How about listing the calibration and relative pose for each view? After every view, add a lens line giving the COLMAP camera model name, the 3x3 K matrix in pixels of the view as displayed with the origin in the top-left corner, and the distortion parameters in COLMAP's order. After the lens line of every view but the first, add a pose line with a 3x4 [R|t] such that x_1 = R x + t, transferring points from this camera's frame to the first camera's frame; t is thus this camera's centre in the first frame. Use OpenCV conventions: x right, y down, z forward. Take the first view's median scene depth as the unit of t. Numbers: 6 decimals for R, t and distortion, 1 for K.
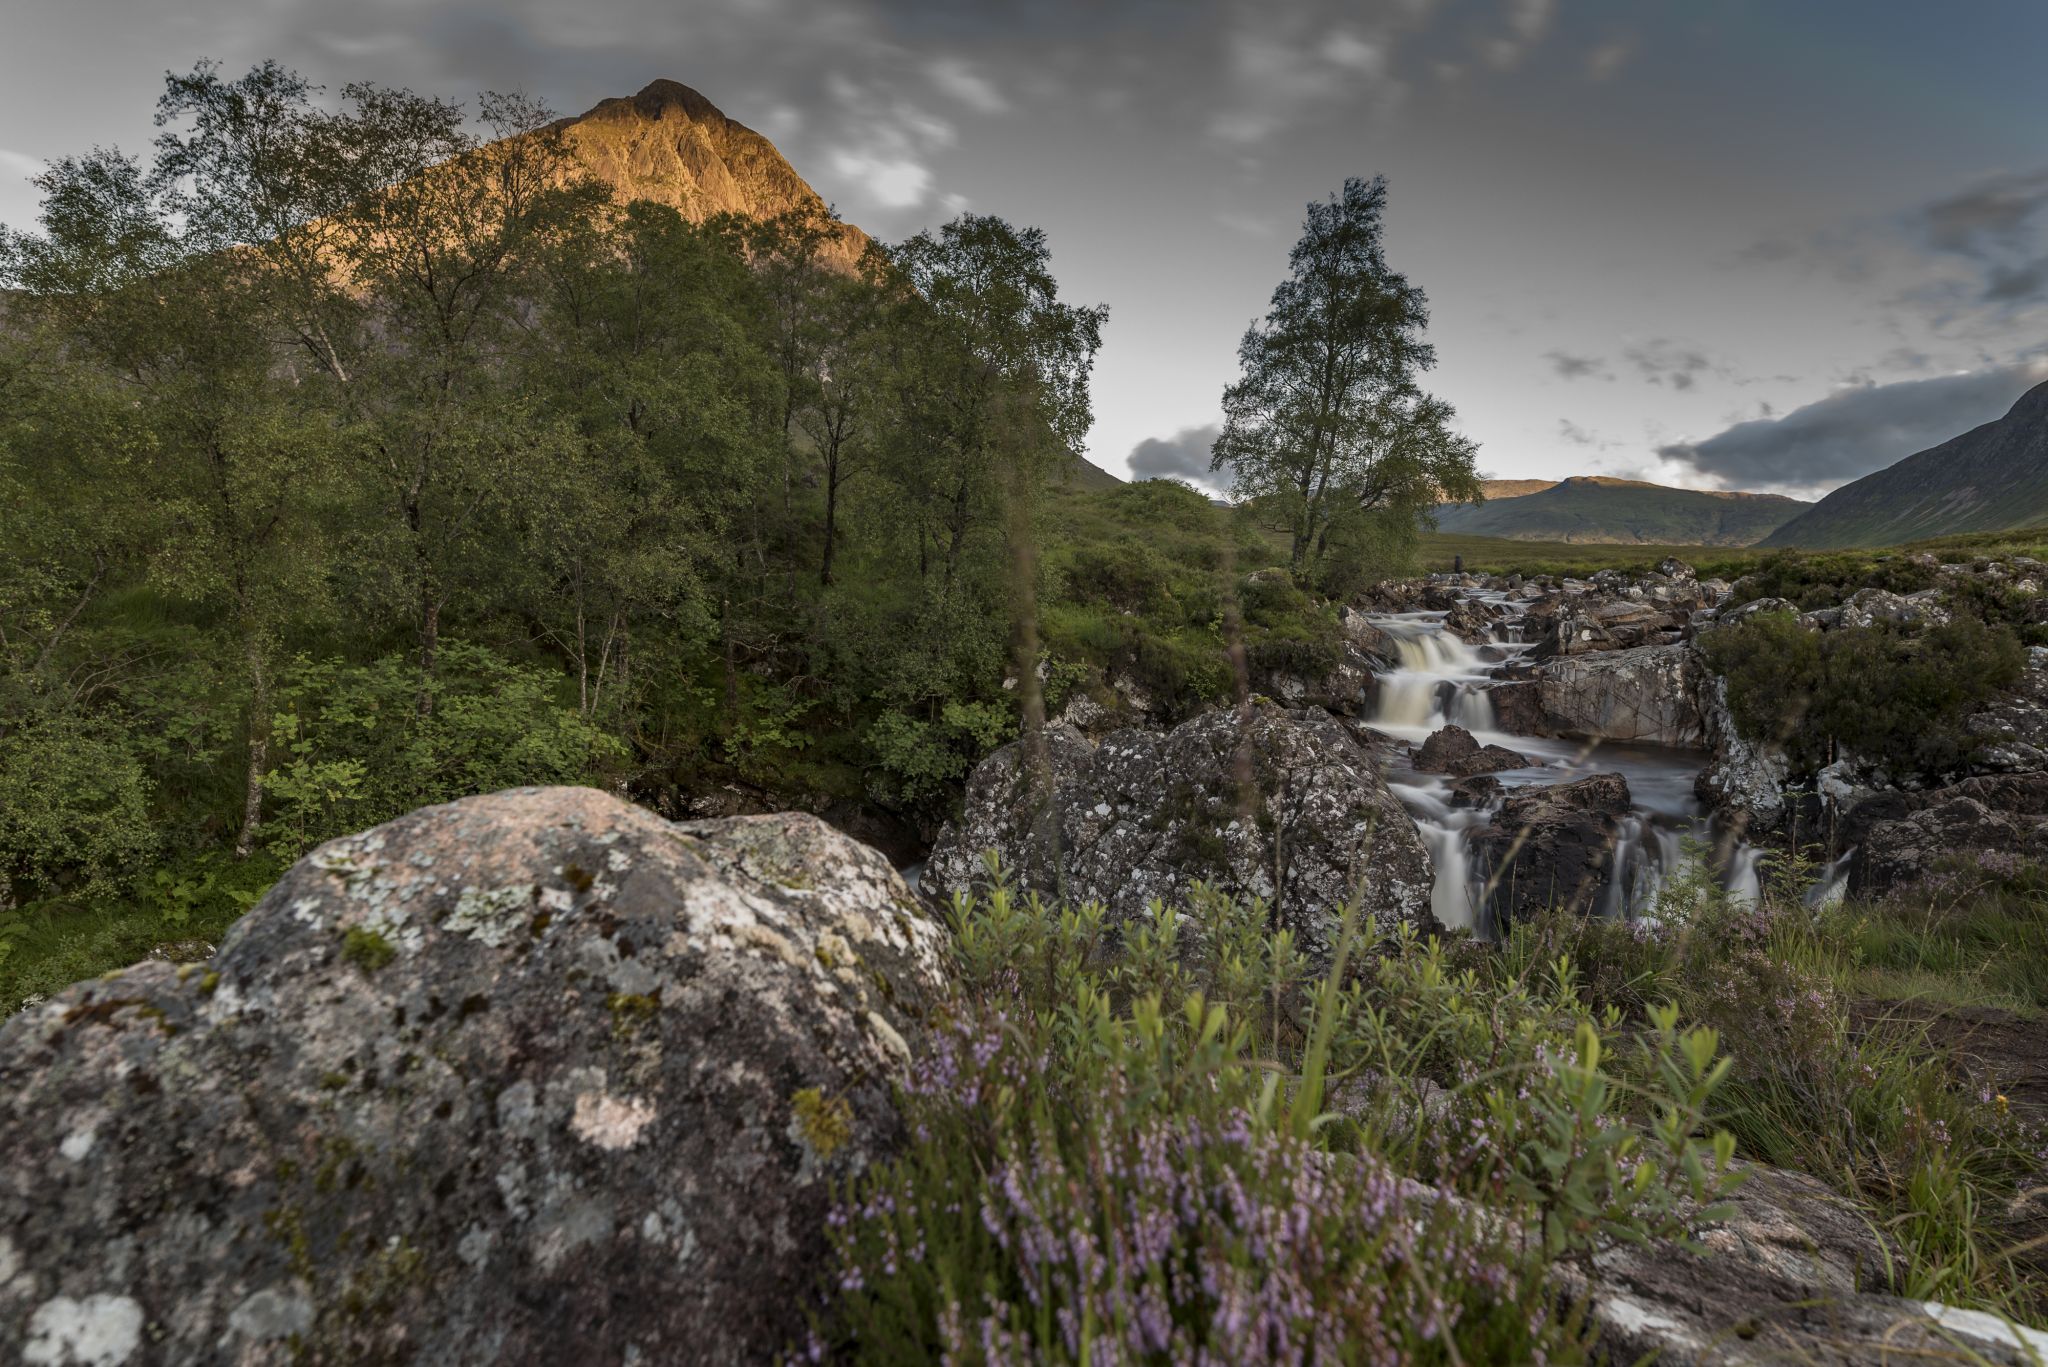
lens RADIAL K [[1213.3, 0, 993.8], [0, 1213.3, 706.5], [0, 0, 1]] dist [-0.004583, -0.003494]
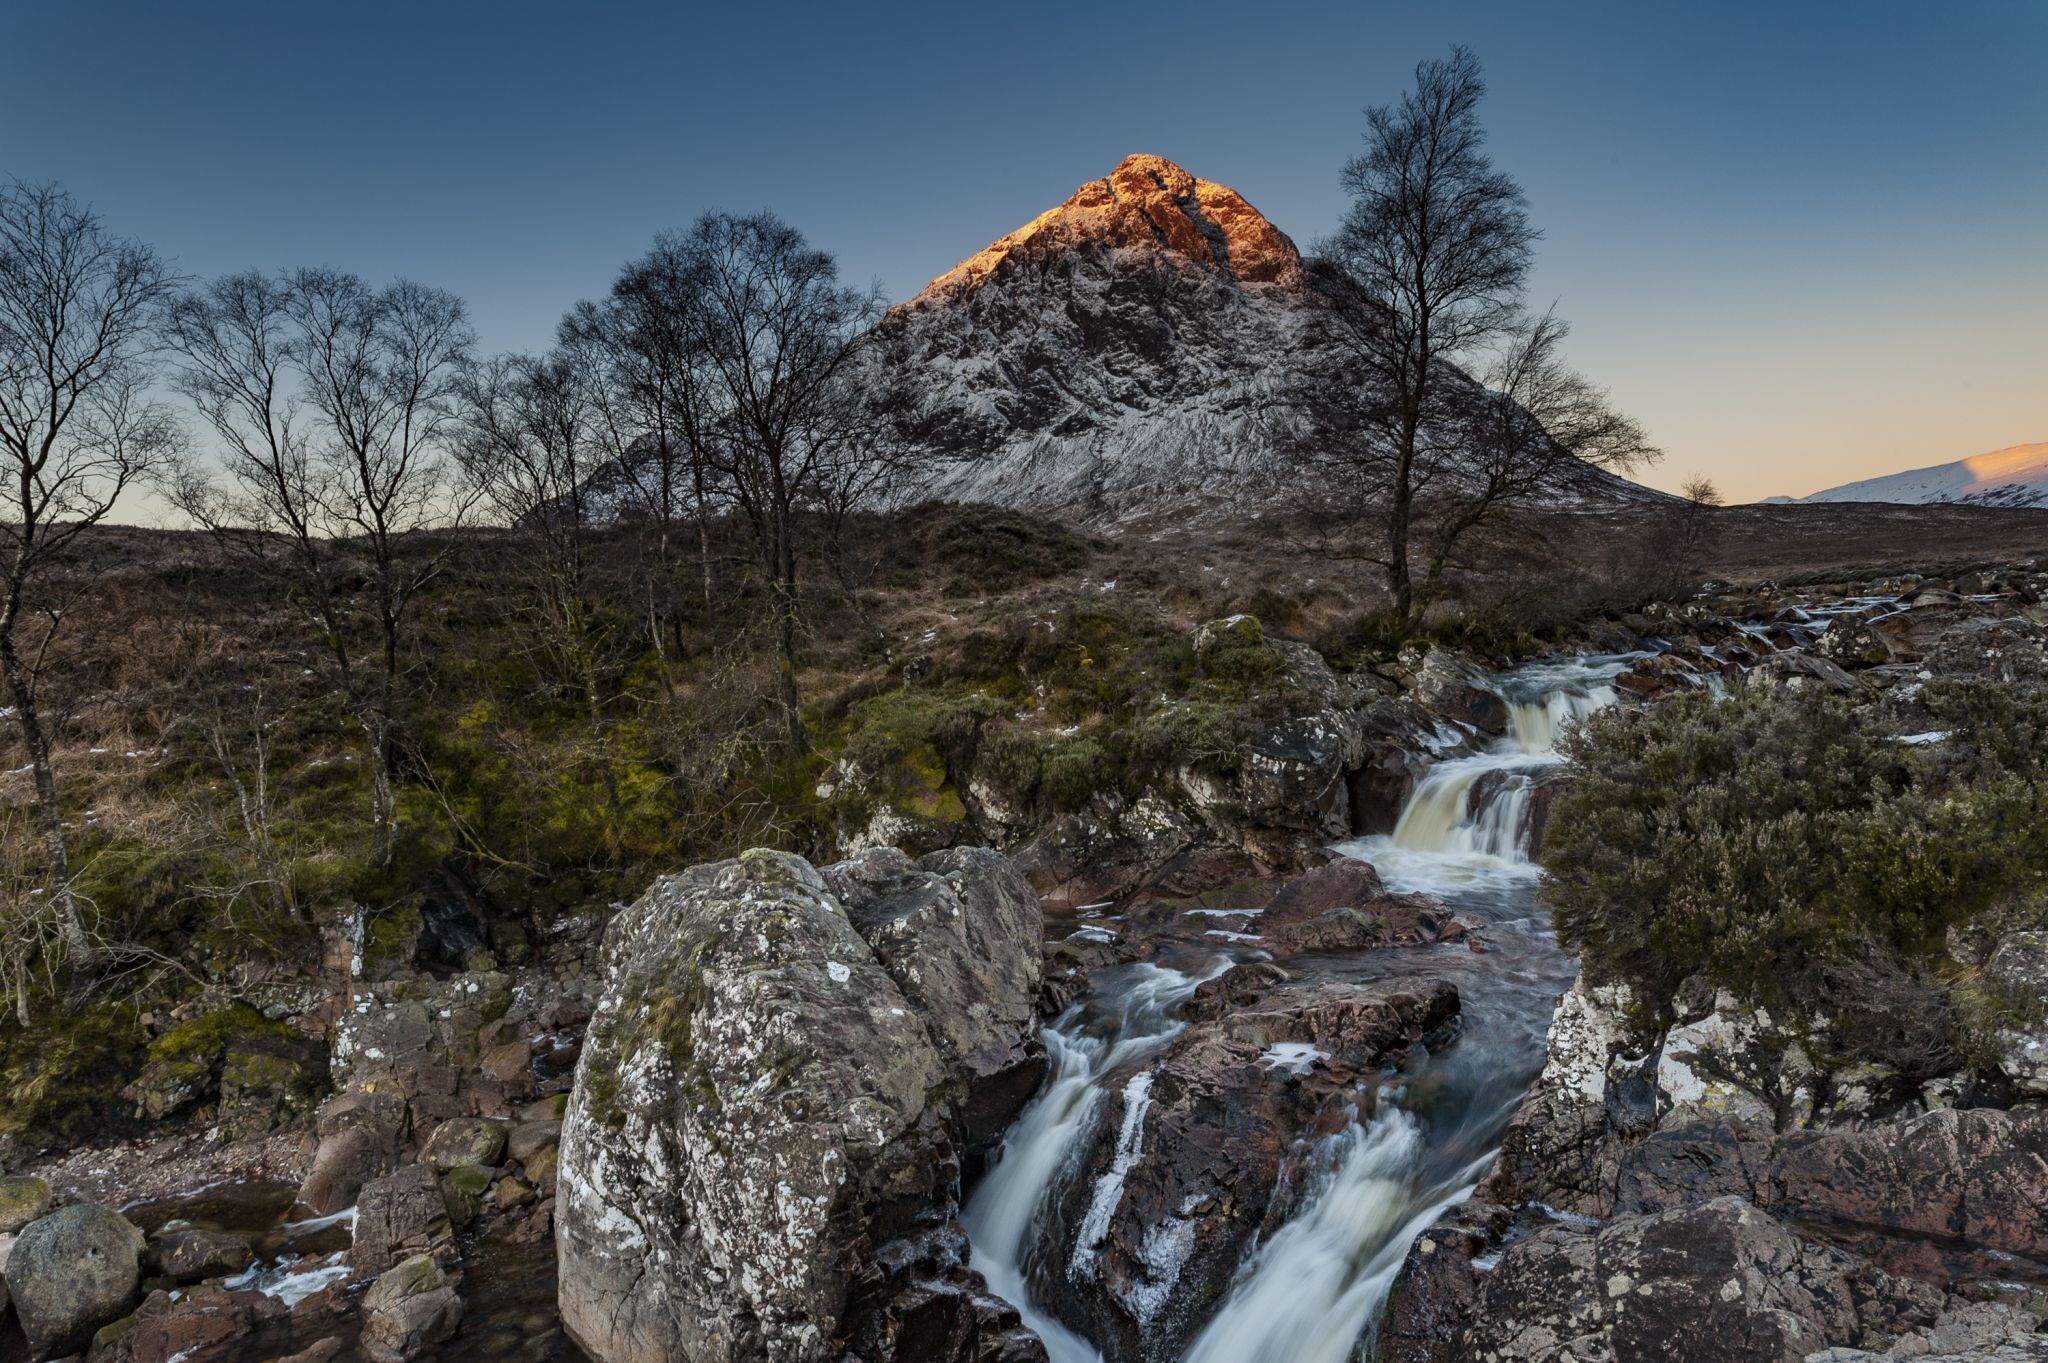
lens RADIAL K [[1213.3, 0, 979.6], [0, 1213.3, 700.0], [0, 0, 1]] dist [-0.004583, -0.003494]
pose [[0.918104, -0.039552, -0.394362, 0.620762], [0.025159, 0.998817, -0.041603, -0.059773], [0.395541, 0.028274, 0.918013, 0.469048]]
